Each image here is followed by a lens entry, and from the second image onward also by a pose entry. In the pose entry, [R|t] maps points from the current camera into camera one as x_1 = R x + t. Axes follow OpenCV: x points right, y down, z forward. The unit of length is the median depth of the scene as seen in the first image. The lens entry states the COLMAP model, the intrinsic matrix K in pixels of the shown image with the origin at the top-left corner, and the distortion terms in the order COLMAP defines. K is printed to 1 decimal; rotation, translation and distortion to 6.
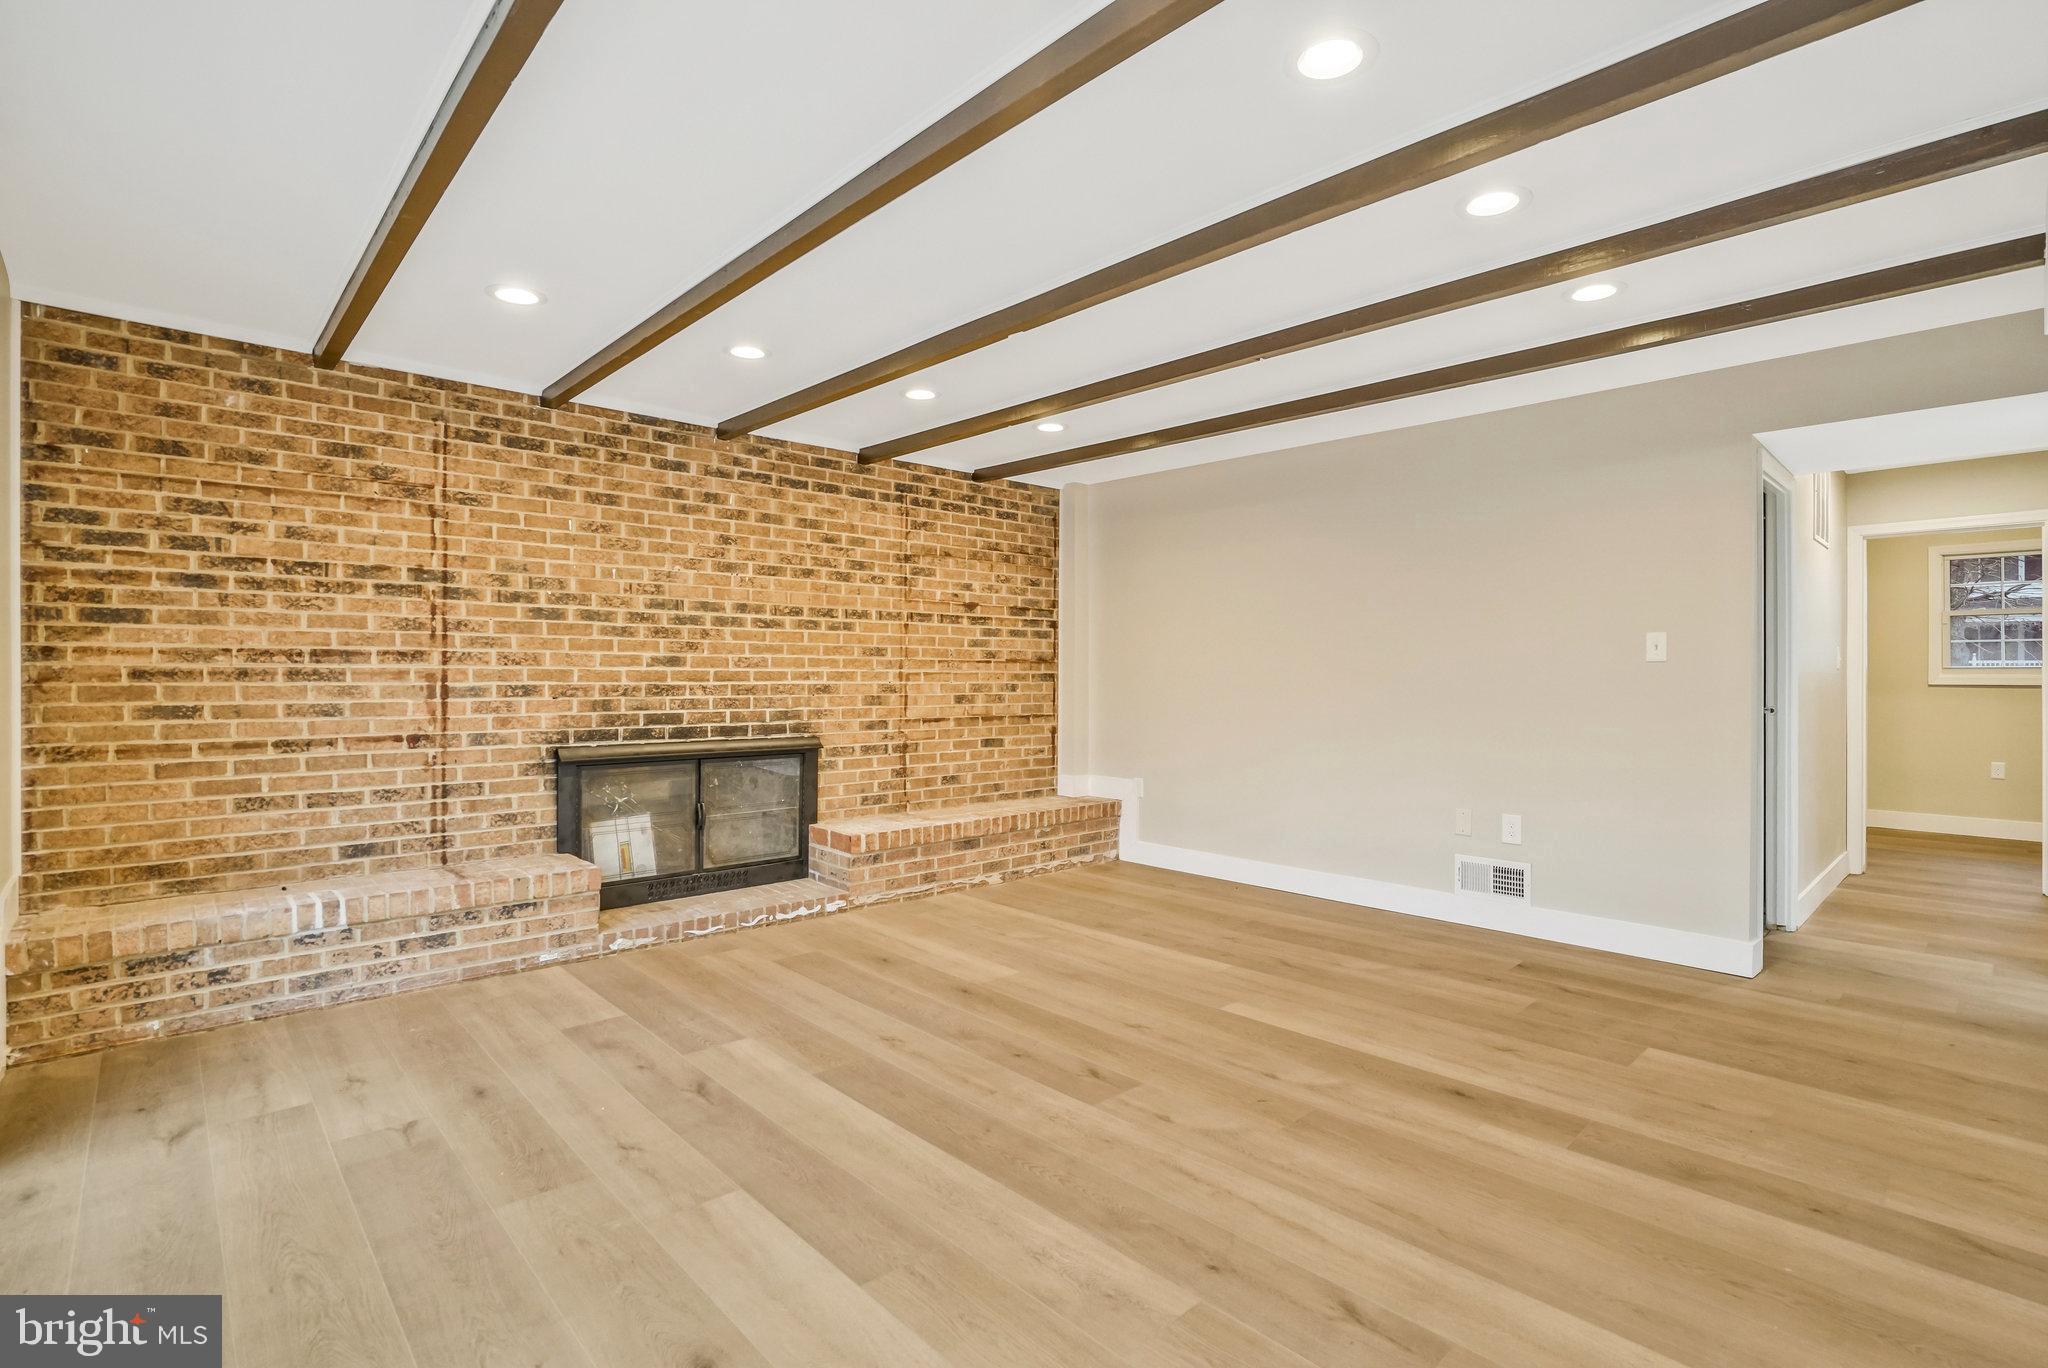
lens RADIAL K [[964.6, 0, 1025.9], [0, 964.6, 676.4], [0, 0, 1]] dist [-0.046581, 0.011858]
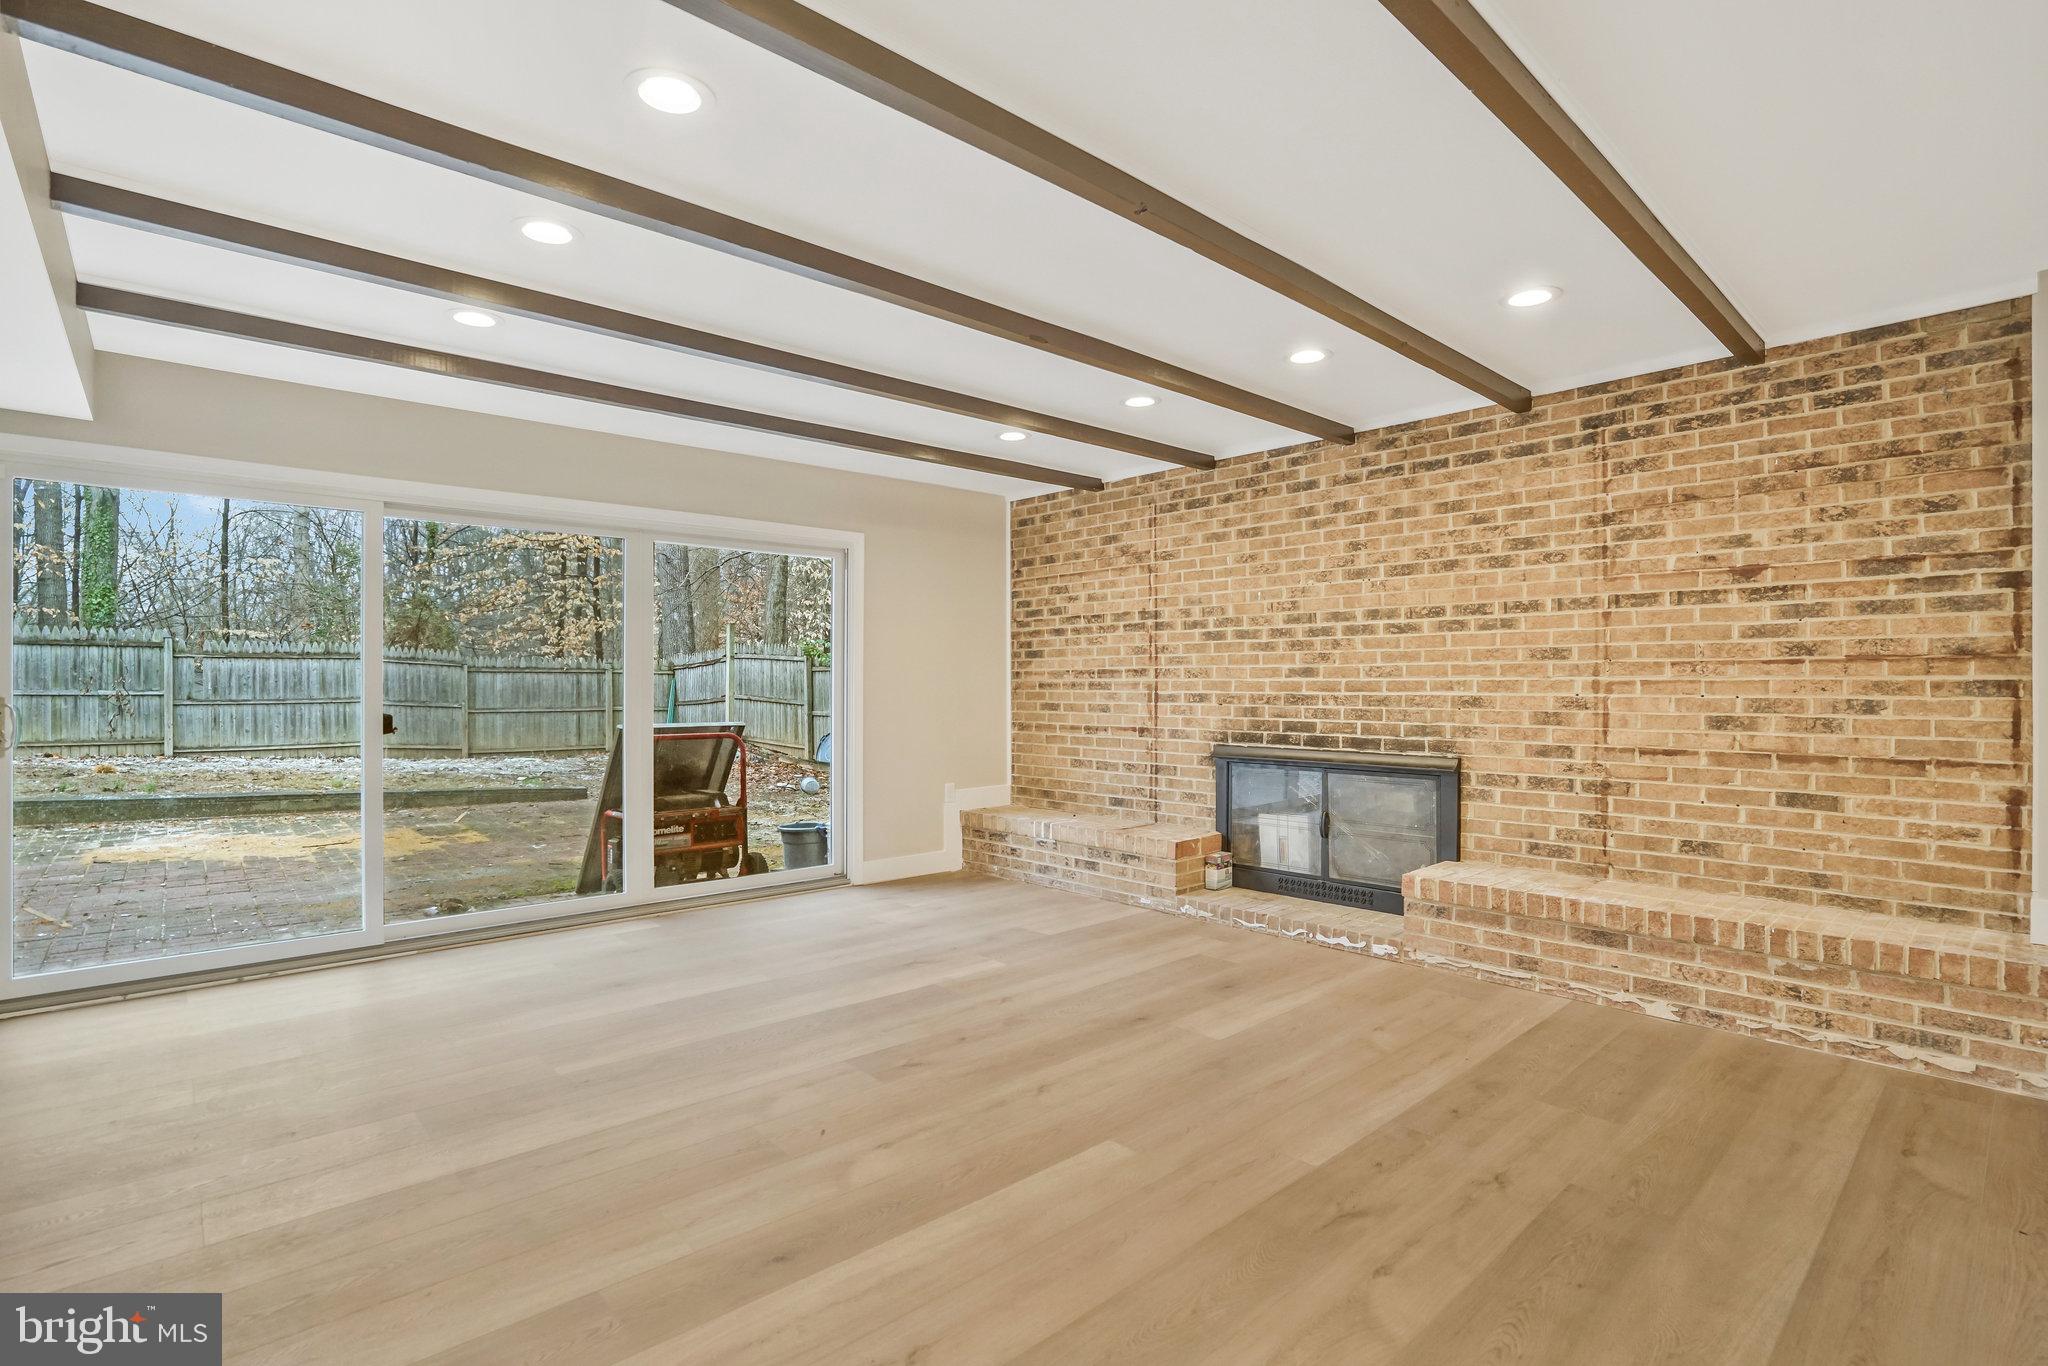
lens RADIAL K [[964.6, 0, 1015.4], [0, 964.6, 687.1], [0, 0, 1]] dist [-0.046581, 0.011858]
pose [[-0.001871, -0.001911, -0.999996, 0.695672], [-0.002082, 0.999996, -0.001907, 0.003262], [0.999996, 0.002079, -0.001875, 0.694932]]
